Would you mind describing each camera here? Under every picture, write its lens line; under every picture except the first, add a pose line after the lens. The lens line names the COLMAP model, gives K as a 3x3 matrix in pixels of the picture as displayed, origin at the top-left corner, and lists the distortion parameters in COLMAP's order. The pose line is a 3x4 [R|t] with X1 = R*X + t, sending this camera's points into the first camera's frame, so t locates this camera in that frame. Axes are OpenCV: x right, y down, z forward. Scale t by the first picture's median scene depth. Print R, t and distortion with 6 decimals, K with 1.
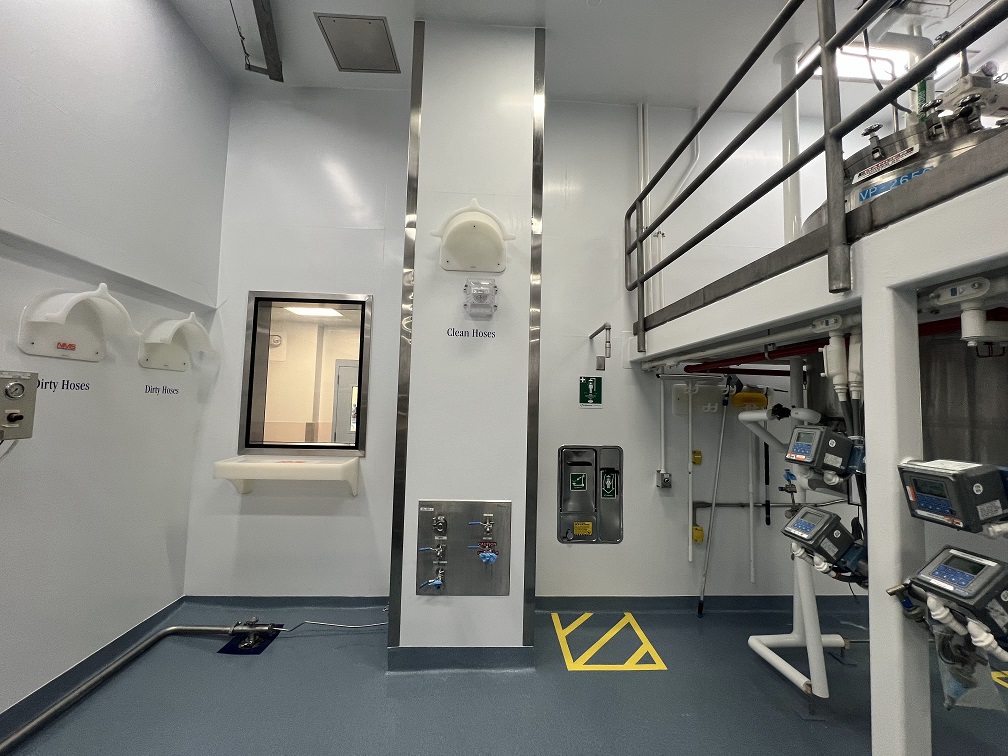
lens RADIAL K [[401.0, 0, 500.1], [0, 401.0, 379.3], [0, 0, 1]] dist [-0.003877, -0.000374]
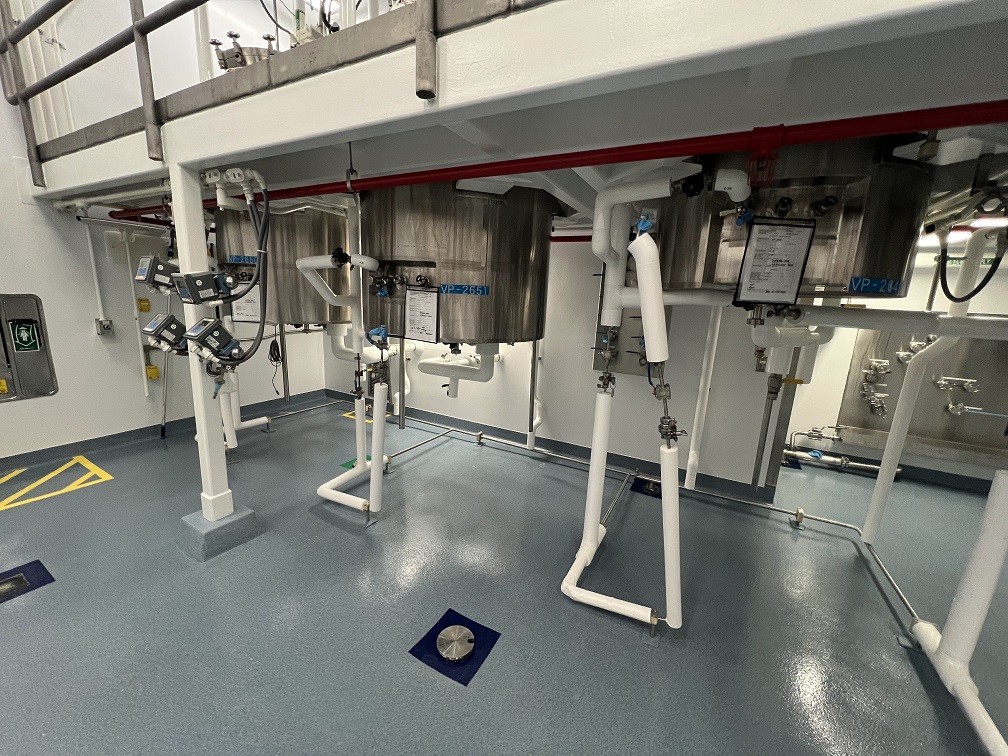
lens RADIAL K [[401.0, 0, 504.3], [0, 401.0, 379.8], [0, 0, 1]] dist [-0.003877, -0.000374]
pose [[0.522734, -0.179767, 0.833326, 0.079924], [-0.087319, 0.961082, 0.262101, 0.027734], [-0.848012, -0.209774, 0.486693, -0.466373]]
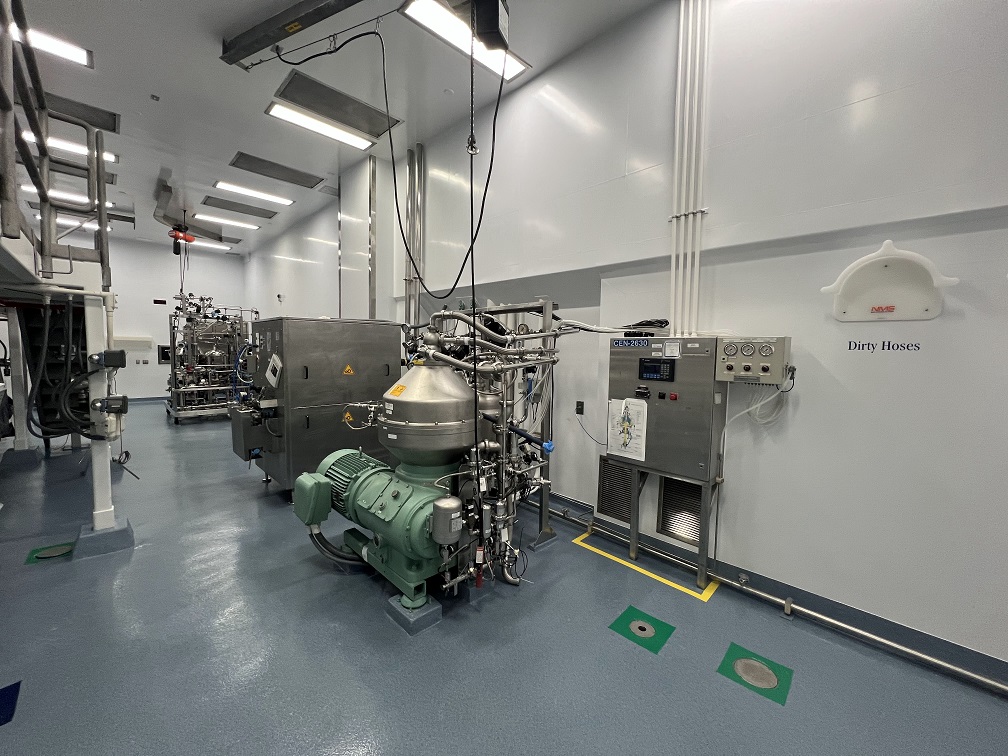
lens RADIAL K [[401.0, 0, 501.9], [0, 401.0, 375.6], [0, 0, 1]] dist [-0.003877, -0.000374]
pose [[-0.747107, 0.001694, -0.664701, 0.271047], [0.003786, 0.999991, -0.001707, 0.065089], [0.664693, -0.003792, -0.747107, 0.792201]]
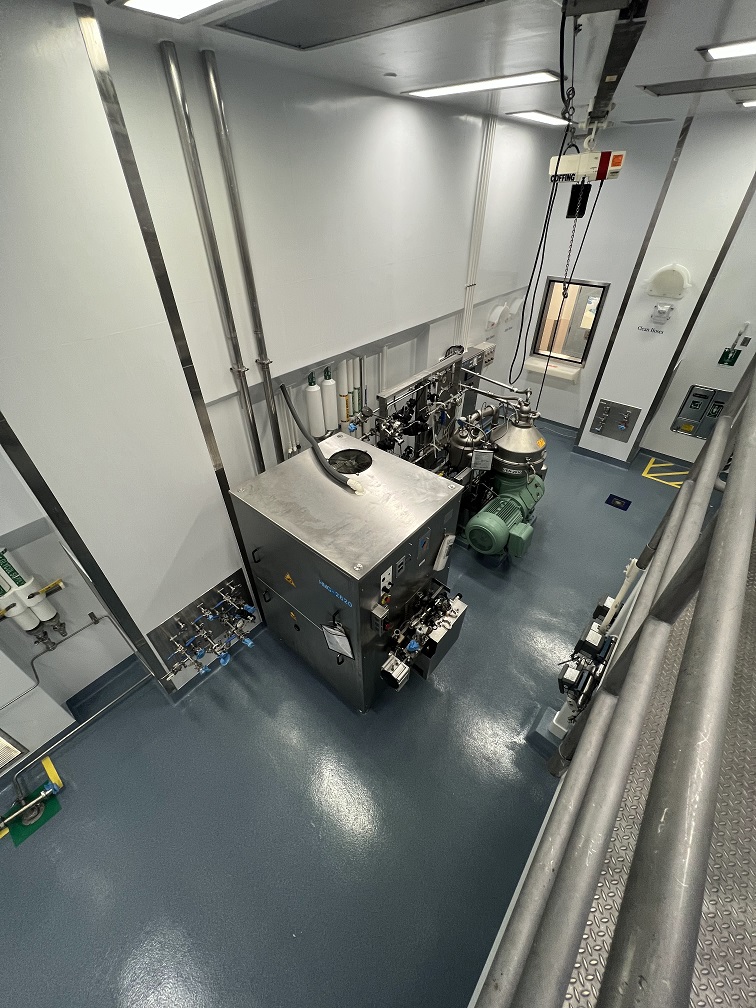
lens RADIAL K [[401.0, 0, 377.4], [0, 401.0, 496.0], [0, 0, 1]] dist [-0.003877, -0.000374]
pose [[0.731327, 0.395866, -0.555384, 0.373219], [0.062000, 0.772354, 0.632159, -0.822288], [0.679203, -0.496749, 0.540299, -1.468937]]
